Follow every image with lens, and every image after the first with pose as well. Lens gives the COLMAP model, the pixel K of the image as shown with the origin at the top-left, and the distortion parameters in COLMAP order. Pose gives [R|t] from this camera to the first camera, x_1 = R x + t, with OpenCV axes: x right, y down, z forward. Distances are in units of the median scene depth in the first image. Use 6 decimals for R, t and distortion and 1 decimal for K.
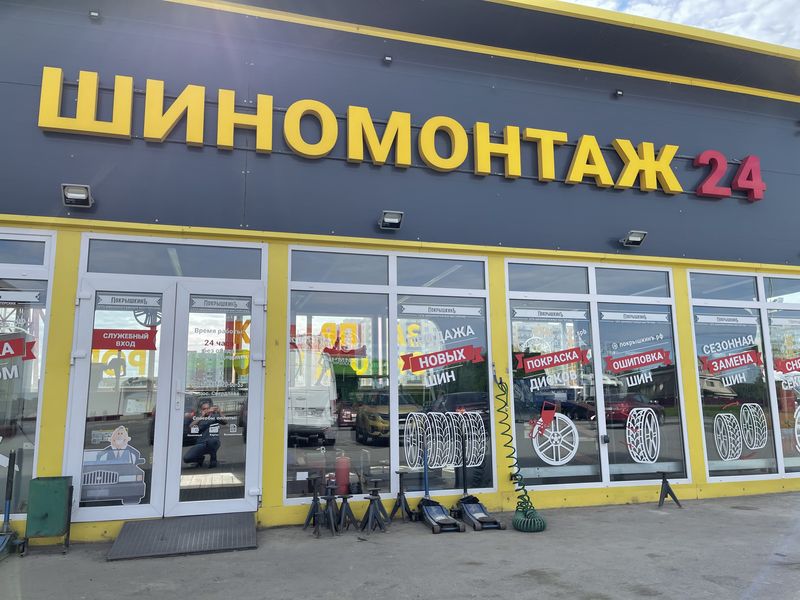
lens RADIAL K [[604.6, 0, 398.4], [0, 604.6, 307.7], [0, 0, 1]] dist [0.074843, -0.102221]
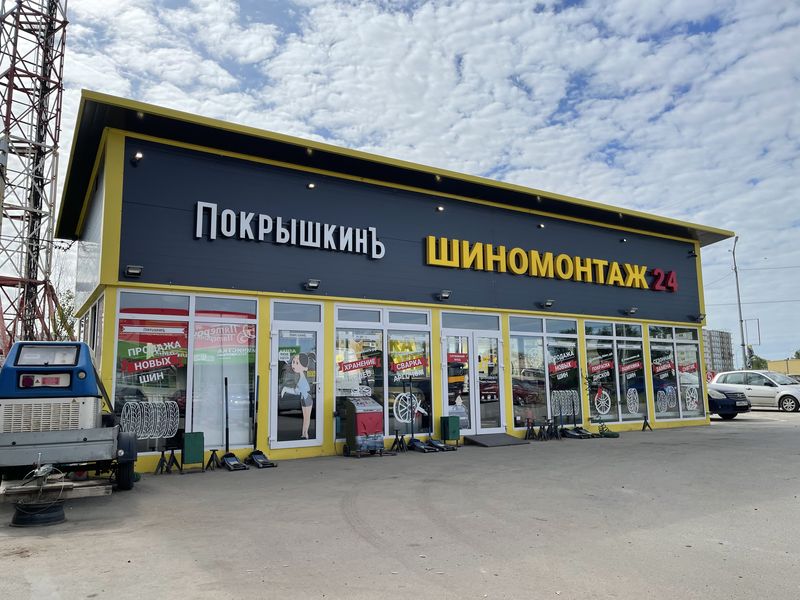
lens RADIAL K [[604.6, 0, 401.4], [0, 604.6, 304.0], [0, 0, 1]] dist [0.074843, -0.102221]
pose [[0.961901, 0.035795, 0.271045, -1.135882], [-0.040706, 0.999093, 0.012517, -0.150872], [-0.270351, -0.023074, 0.962485, -0.993698]]
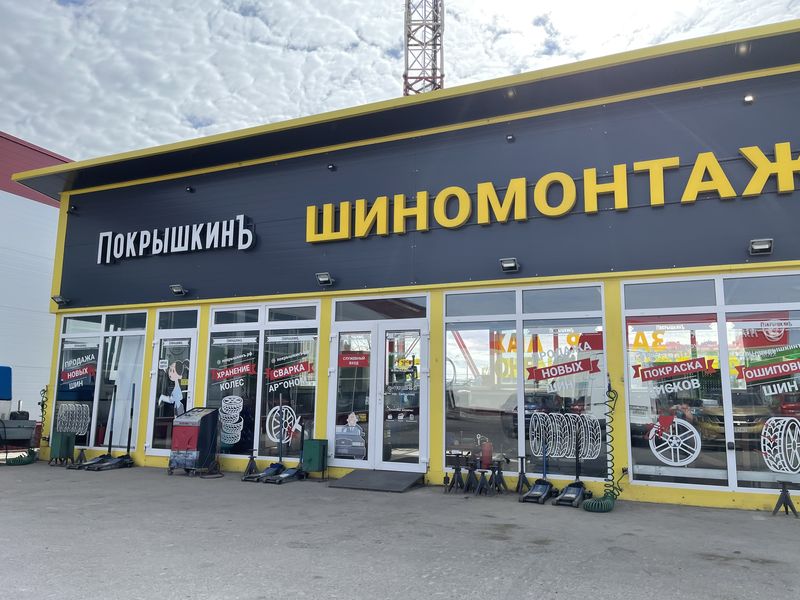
lens RADIAL K [[666.4, 0, 381.3], [0, 666.4, 303.7], [0, 0, 1]] dist [0.054017, -0.011711]
pose [[0.741802, -0.072684, -0.666668, 0.747825], [0.080979, 0.996543, -0.018543, -0.057374], [0.665712, -0.040231, 0.745124, -0.267557]]
